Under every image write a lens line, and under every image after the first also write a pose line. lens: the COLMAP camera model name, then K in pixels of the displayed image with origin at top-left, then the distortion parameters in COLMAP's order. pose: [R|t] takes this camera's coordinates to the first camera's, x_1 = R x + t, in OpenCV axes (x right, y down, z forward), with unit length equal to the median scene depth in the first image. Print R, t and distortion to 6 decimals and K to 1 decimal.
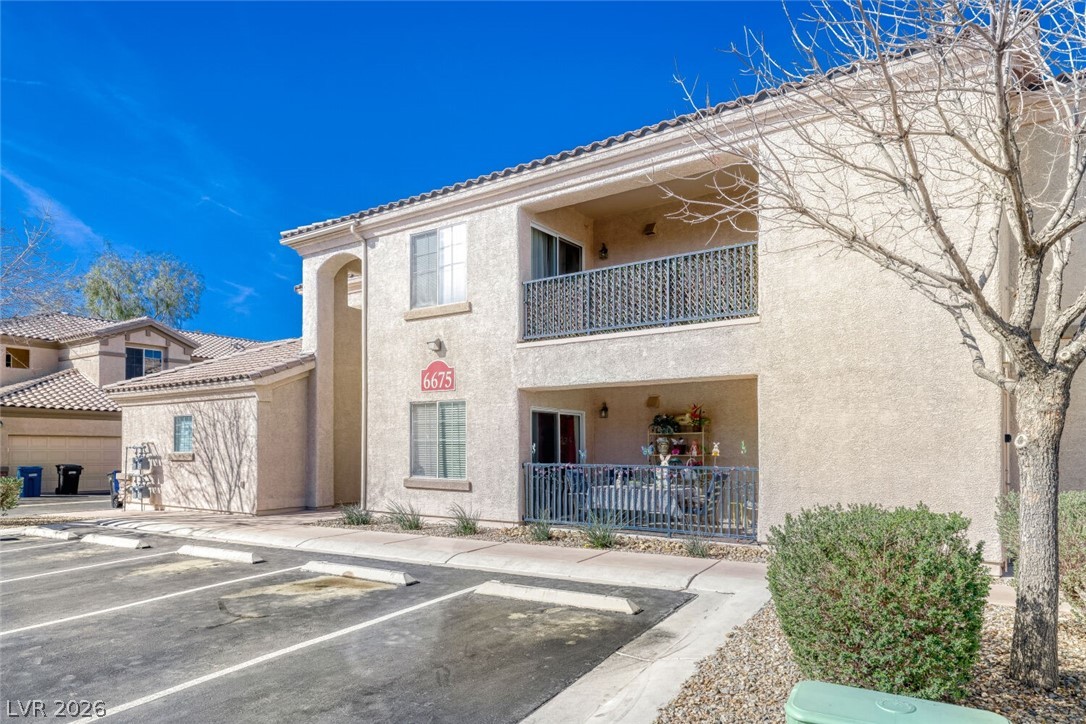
lens RADIAL K [[674.8, 0, 539.2], [0, 674.8, 456.5], [0, 0, 1]] dist [0.016067, 0.002502]
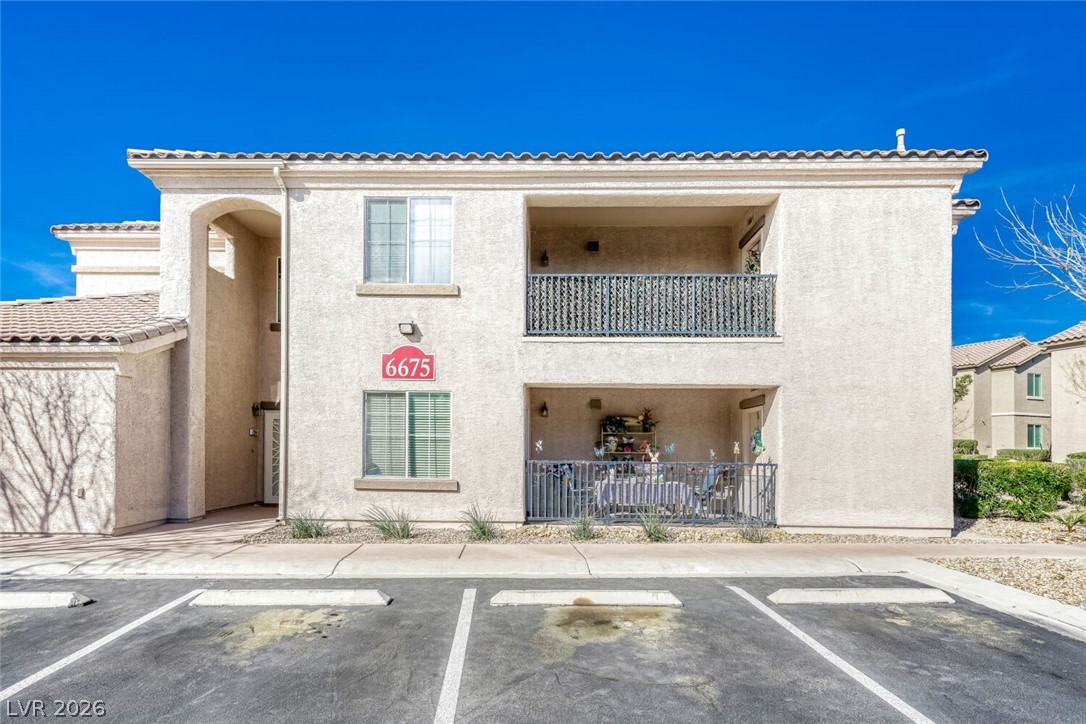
lens RADIAL K [[568.5, 0, 543.0], [0, 568.5, 452.2], [0, 0, 1]] dist [0.005388, 0.000105]
pose [[0.834612, 0.002936, 0.550831, -0.410554], [-0.002409, 0.999996, -0.001681, -0.000728], [-0.550834, 0.000076, 0.834615, 0.275004]]
